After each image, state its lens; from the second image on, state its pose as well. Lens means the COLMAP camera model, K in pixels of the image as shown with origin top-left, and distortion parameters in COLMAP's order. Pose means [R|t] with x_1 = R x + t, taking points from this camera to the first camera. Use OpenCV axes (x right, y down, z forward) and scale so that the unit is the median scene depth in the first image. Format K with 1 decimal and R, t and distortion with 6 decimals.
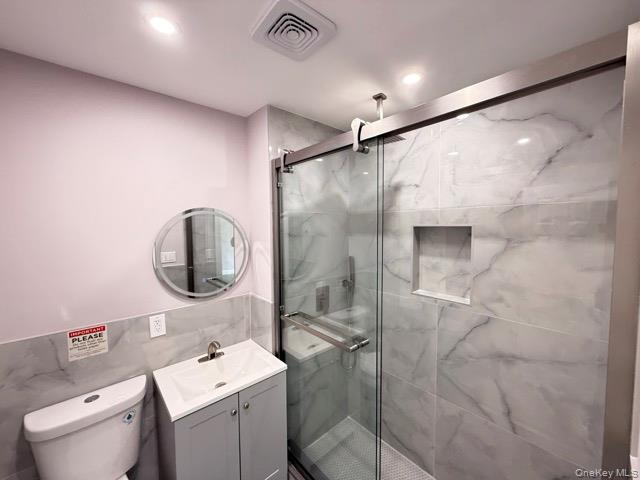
lens RADIAL K [[256.9, 0, 320.4], [0, 256.9, 238.2], [0, 0, 1]] dist [-0.002306, 0.000901]
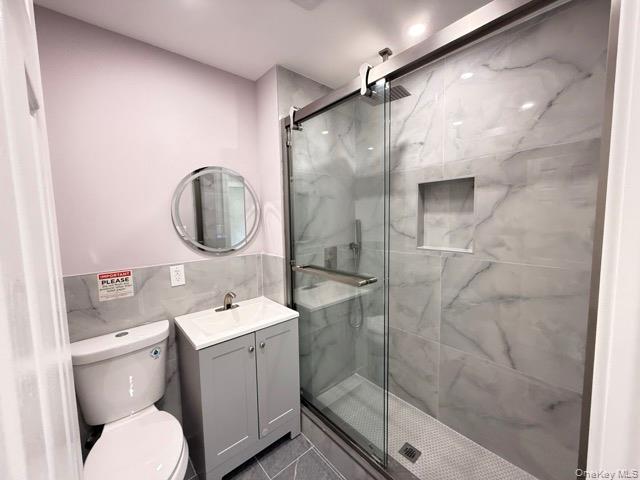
lens RADIAL K [[256.9, 0, 320.7], [0, 256.9, 239.2], [0, 0, 1]] dist [-0.002306, 0.000901]
pose [[0.999851, -0.010358, -0.013786, -0.021217], [0.010770, 0.999487, 0.030163, 0.153888], [0.013467, -0.030307, 0.999450, -0.051295]]
